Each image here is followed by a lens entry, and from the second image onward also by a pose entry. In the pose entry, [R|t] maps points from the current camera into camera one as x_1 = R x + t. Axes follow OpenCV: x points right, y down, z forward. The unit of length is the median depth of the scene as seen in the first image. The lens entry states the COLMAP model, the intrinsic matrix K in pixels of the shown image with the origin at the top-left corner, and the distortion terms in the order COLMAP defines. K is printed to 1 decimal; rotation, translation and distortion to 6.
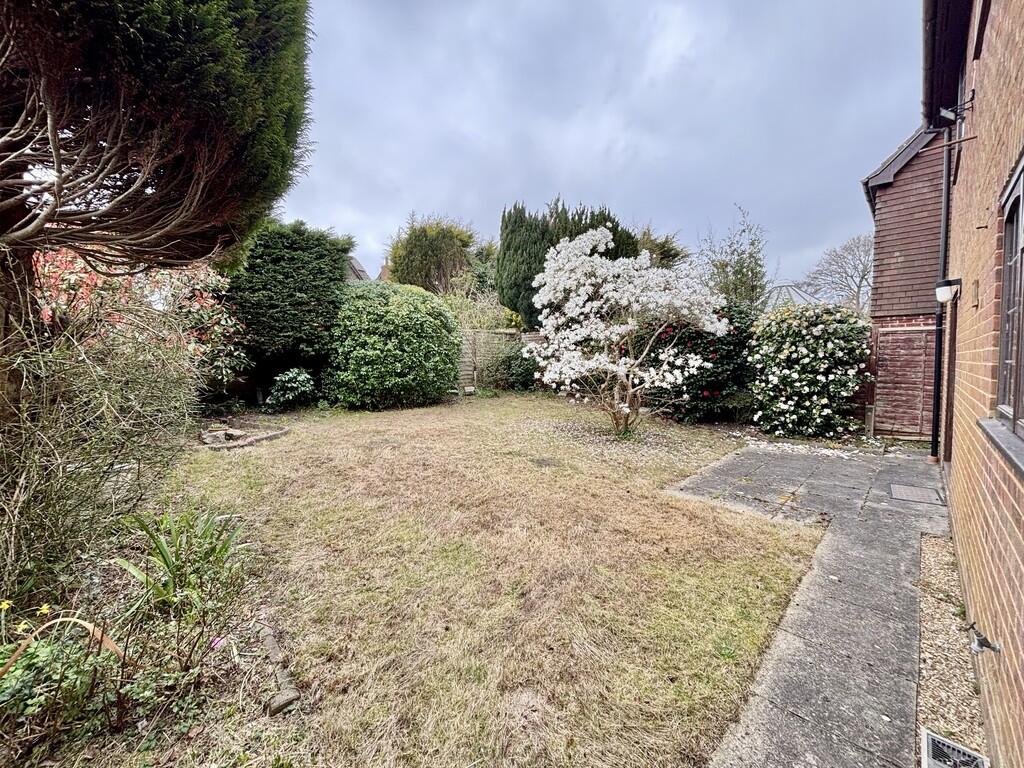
lens RADIAL K [[413.0, 0, 512.0], [0, 413.0, 384.0], [0, 0, 1]] dist [0.000672, 0.000056]
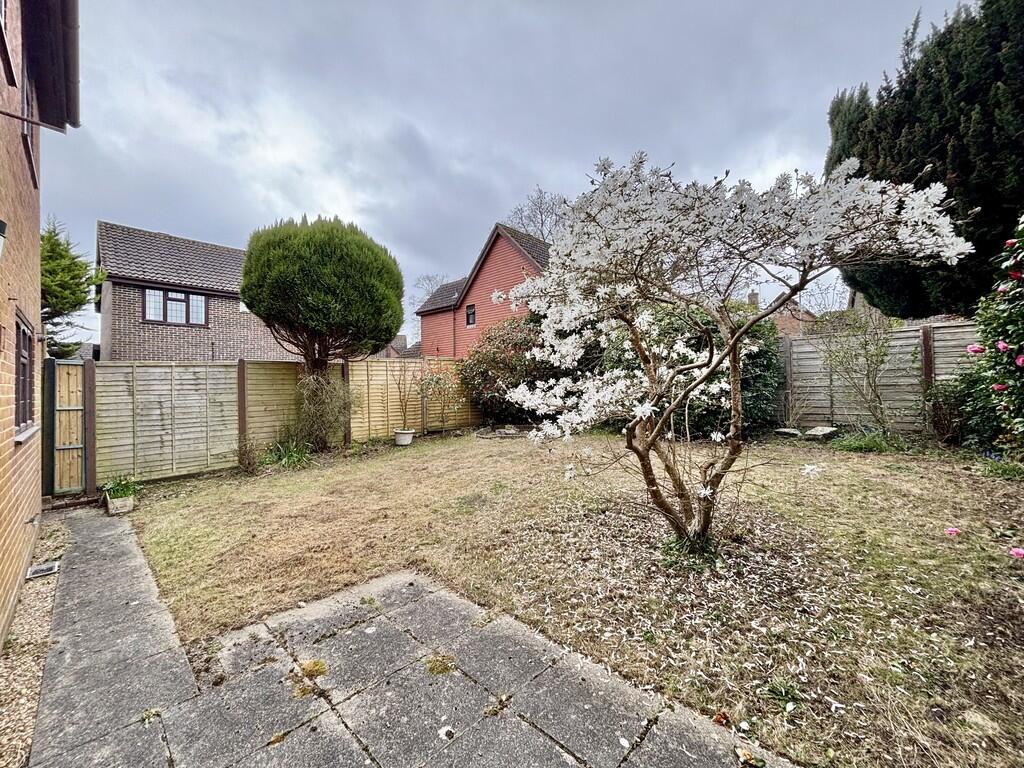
lens RADIAL K [[413.0, 0, 512.0], [0, 413.0, 384.0], [0, 0, 1]] dist [0.000672, 0.000056]
pose [[0.009004, 0.005340, -0.999945, 1.222079], [-0.041037, 0.999145, 0.004966, -0.094980], [0.999117, 0.040990, 0.009215, 1.280040]]
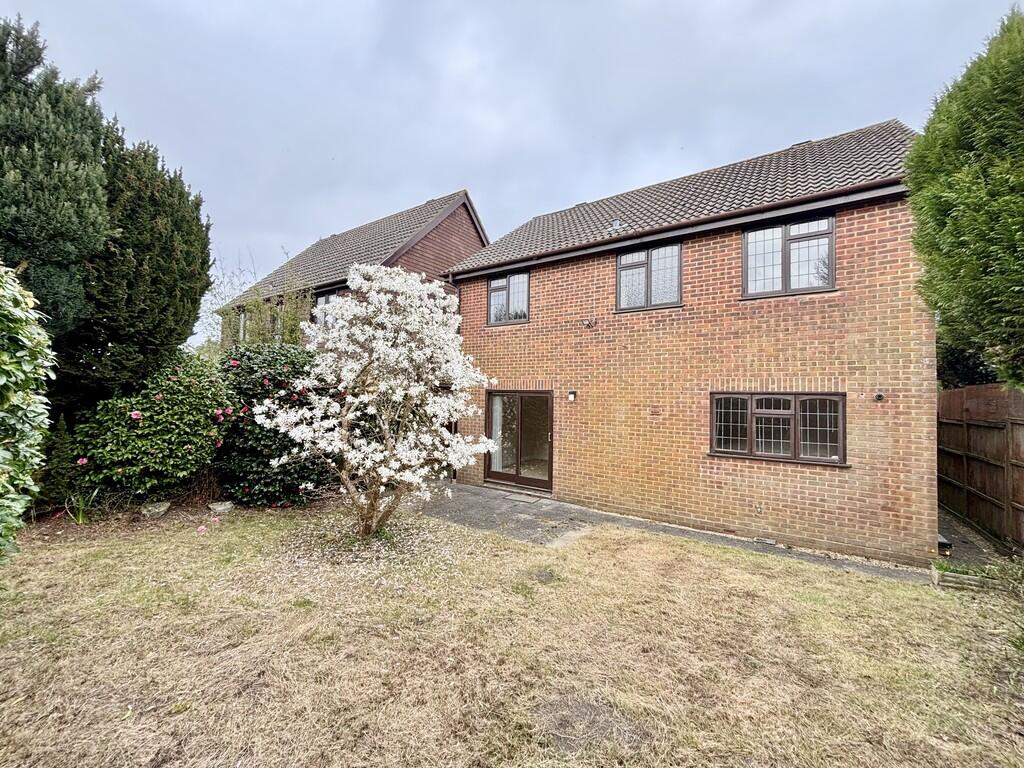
lens RADIAL K [[413.0, 0, 512.0], [0, 413.0, 384.0], [0, 0, 1]] dist [0.000672, 0.000056]
pose [[-0.175246, 0.025900, 0.984184, -0.887613], [0.040159, 0.999010, -0.019139, -0.222055], [-0.983705, 0.036170, -0.176113, 1.436641]]
